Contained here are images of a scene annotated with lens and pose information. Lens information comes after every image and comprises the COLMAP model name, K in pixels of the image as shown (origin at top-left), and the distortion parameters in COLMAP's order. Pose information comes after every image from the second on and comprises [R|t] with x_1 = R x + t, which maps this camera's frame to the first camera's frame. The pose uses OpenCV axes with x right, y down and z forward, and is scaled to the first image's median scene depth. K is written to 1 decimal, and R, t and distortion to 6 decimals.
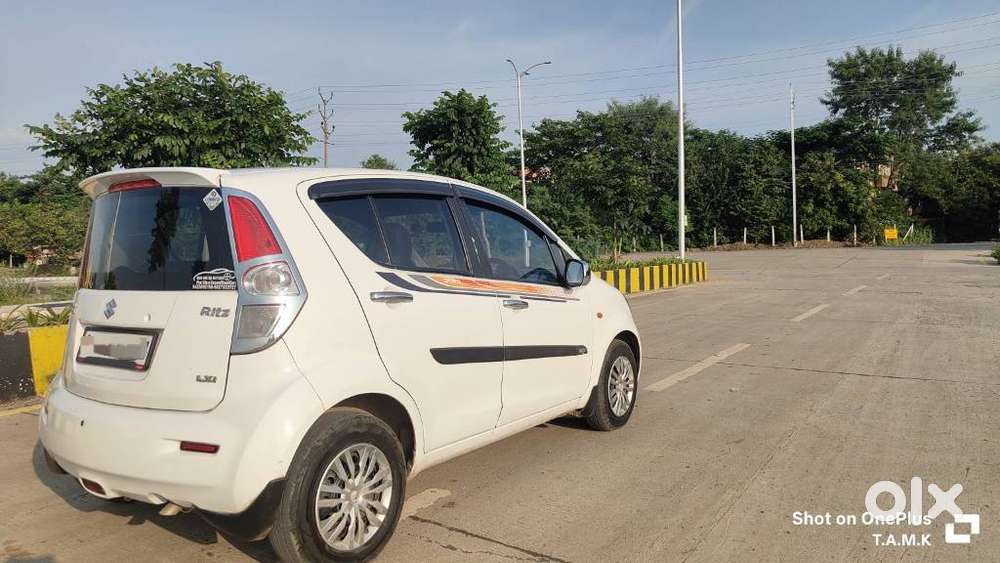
lens RADIAL K [[700.4, 0, 500.0], [0, 700.4, 281.5], [0, 0, 1]] dist [-0.005211, 0.005927]
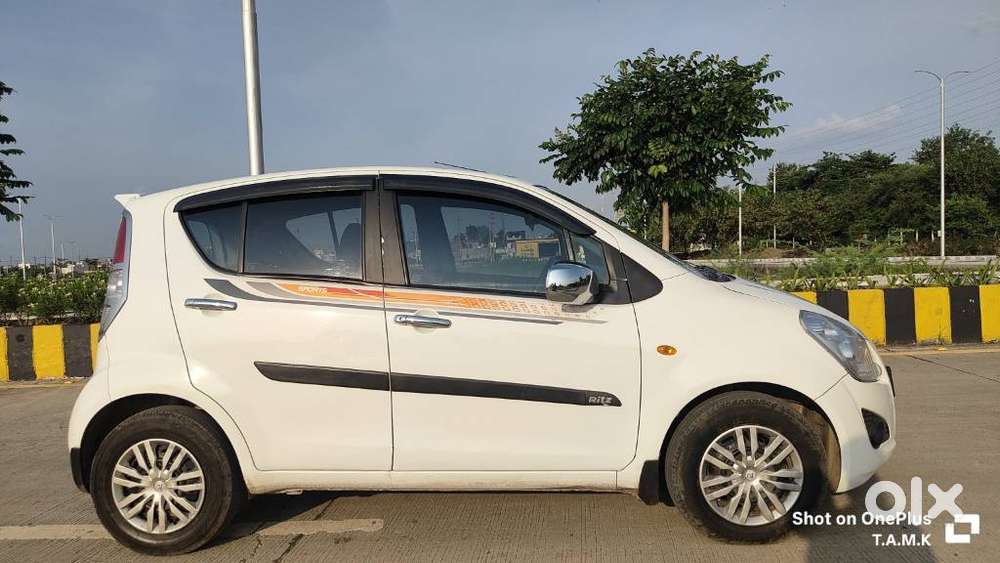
lens RADIAL K [[700.4, 0, 500.0], [0, 700.4, 281.5], [0, 0, 1]] dist [-0.005211, 0.005927]
pose [[0.501605, 0.035006, -0.864388, 0.855152], [-0.009940, 0.999348, 0.034703, -0.045829], [0.865039, -0.008816, 0.501627, 0.796842]]
